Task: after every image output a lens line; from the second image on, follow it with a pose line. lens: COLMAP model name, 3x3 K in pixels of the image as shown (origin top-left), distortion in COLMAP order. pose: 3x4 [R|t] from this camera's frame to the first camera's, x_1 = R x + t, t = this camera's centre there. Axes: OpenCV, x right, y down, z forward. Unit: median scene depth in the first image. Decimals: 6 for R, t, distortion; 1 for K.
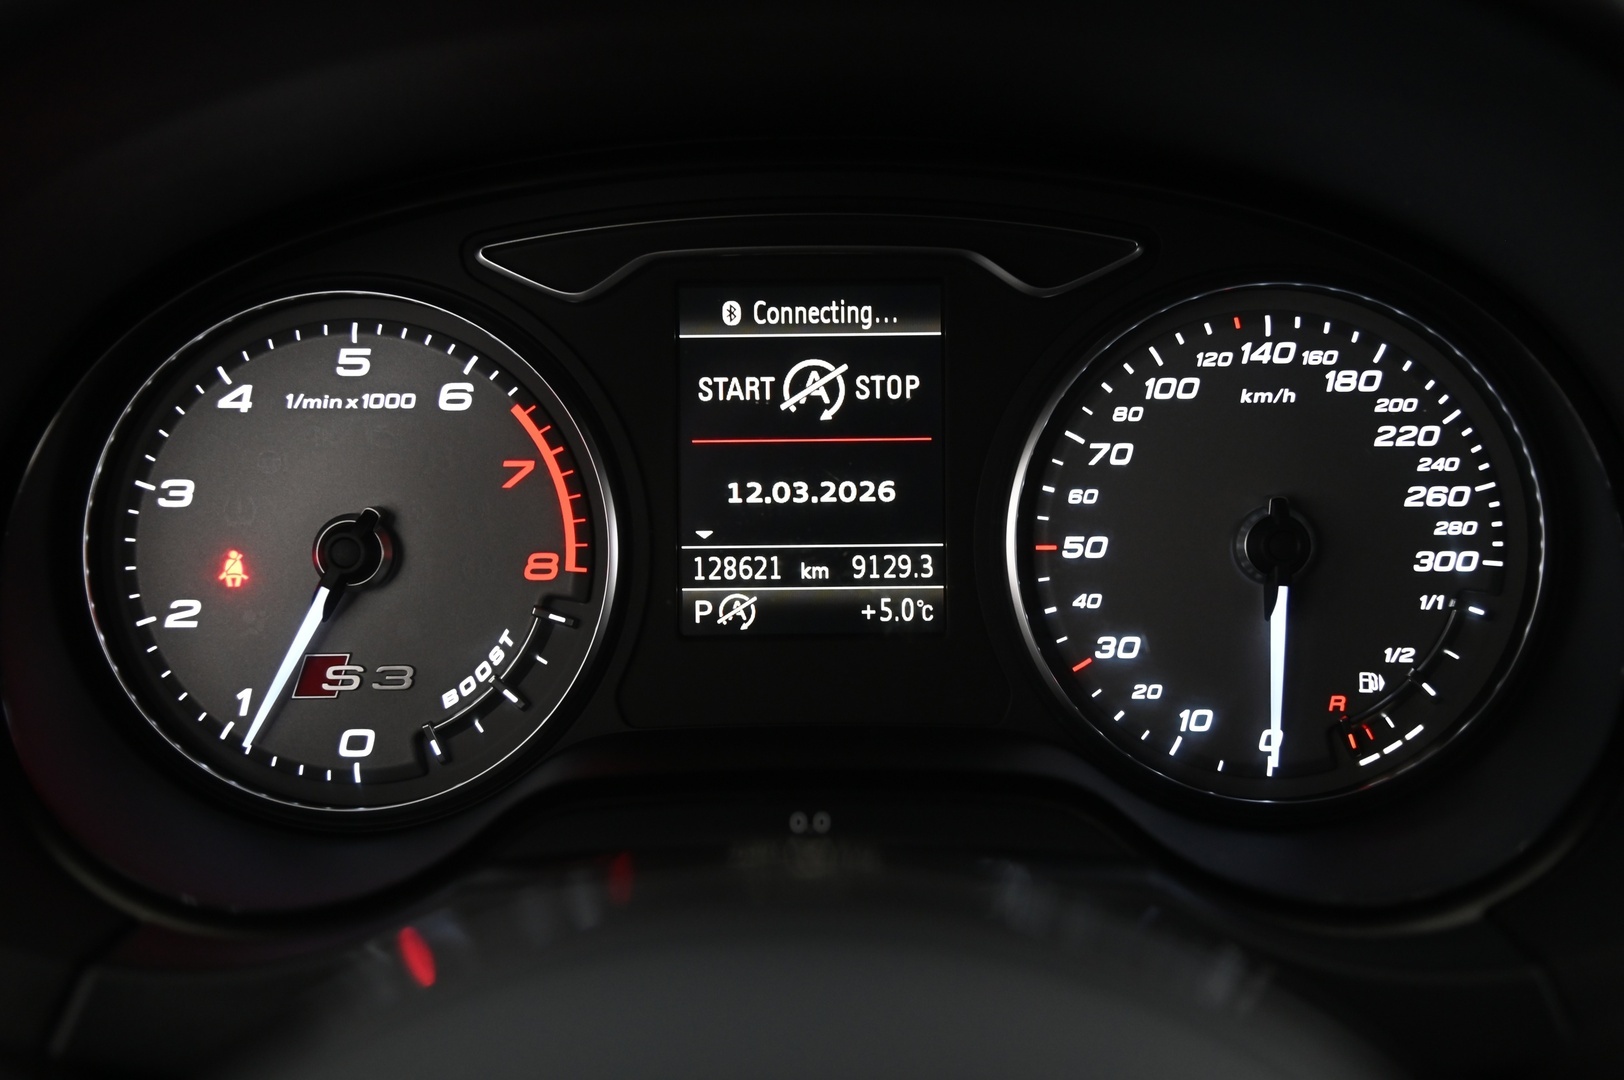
lens RADIAL K [[1990.4, 0, 810.9], [0, 1990.4, 545.6], [0, 0, 1]] dist [0.067403, 0.000000]
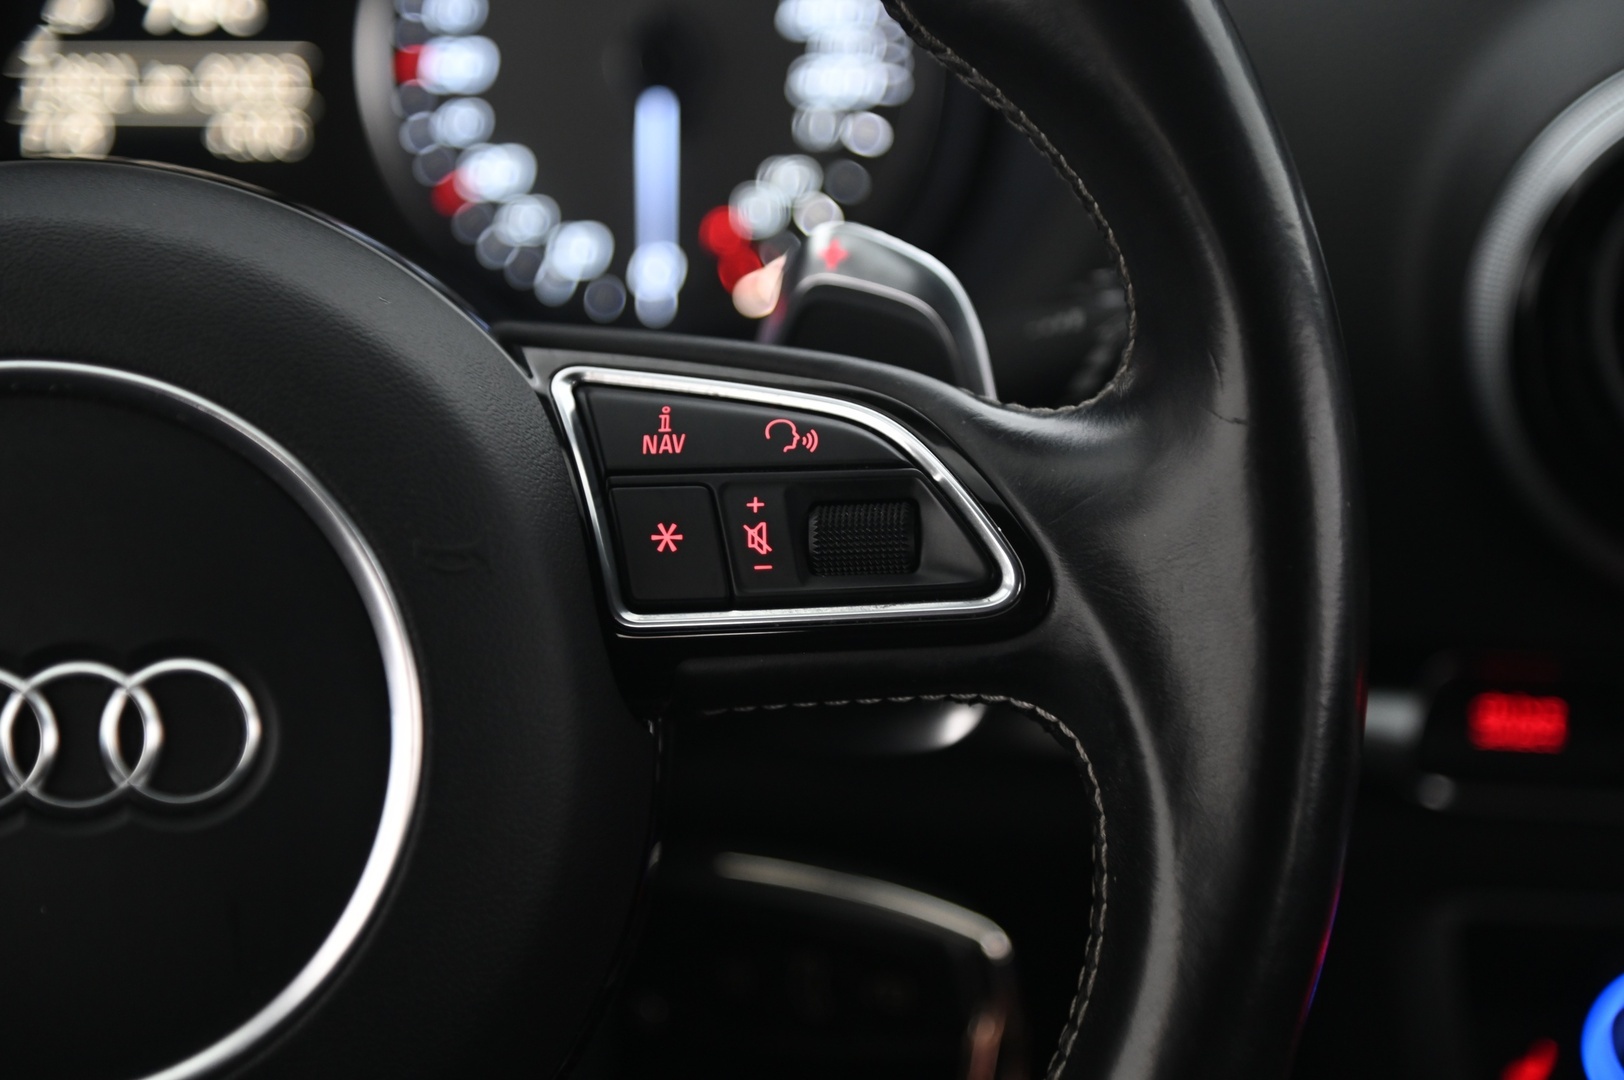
lens RADIAL K [[4846.7, 0, 769.5], [0, 4846.7, 496.0], [0, 0, 1]] dist [0.819656, 0.000000]
pose [[0.997622, -0.008688, 0.068371, 0.125744], [0.007536, 0.999826, 0.017093, 0.166407], [-0.068507, -0.016537, 0.997514, -1.327769]]
